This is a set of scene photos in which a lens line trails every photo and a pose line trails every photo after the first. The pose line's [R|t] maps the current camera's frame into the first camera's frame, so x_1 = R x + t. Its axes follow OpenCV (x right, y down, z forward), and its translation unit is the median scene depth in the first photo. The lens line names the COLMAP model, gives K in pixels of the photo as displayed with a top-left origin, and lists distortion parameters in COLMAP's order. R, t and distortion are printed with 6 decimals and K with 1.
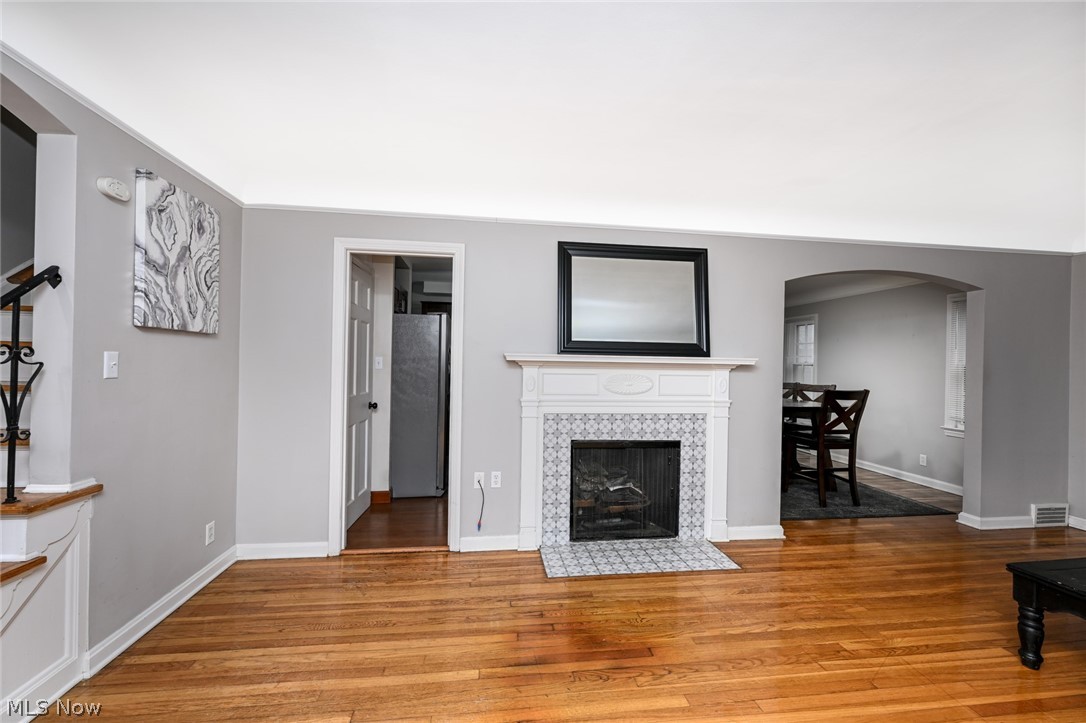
lens RADIAL K [[434.8, 0, 538.2], [0, 434.8, 361.8], [0, 0, 1]] dist [-0.002755, 0.000563]
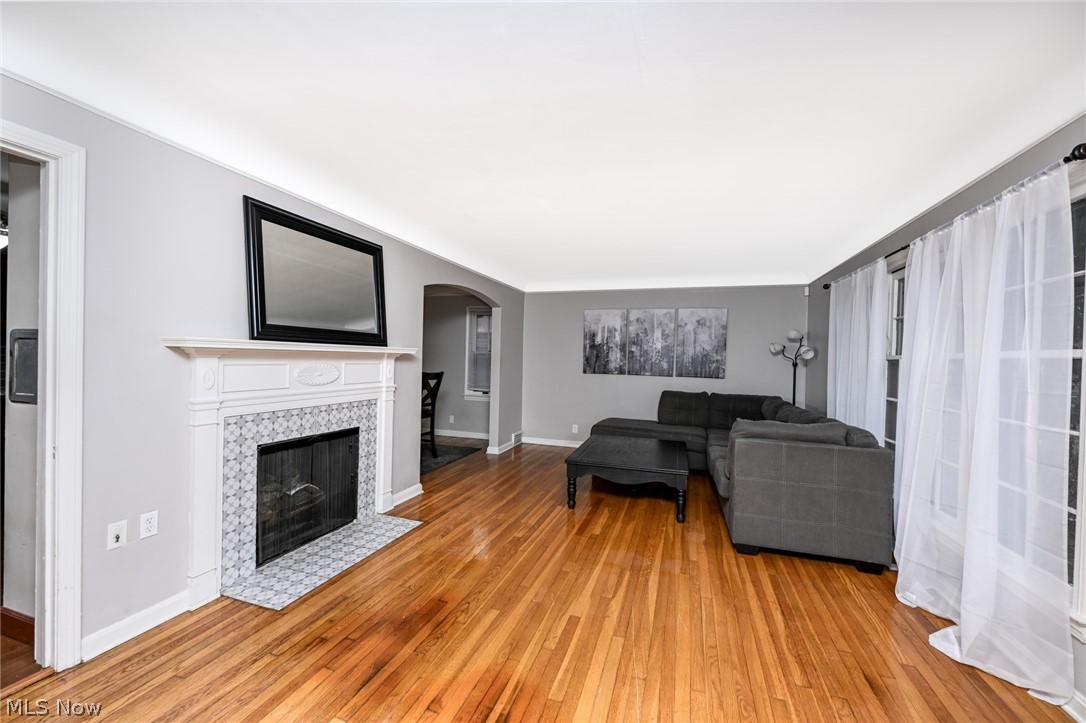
lens RADIAL K [[434.8, 0, 532.1], [0, 434.8, 362.5], [0, 0, 1]] dist [-0.002755, 0.000563]
pose [[0.443700, -0.015038, 0.896049, -0.428059], [-0.015534, 0.999580, 0.024468, -0.003860], [-0.896041, -0.024776, 0.443280, 0.180994]]
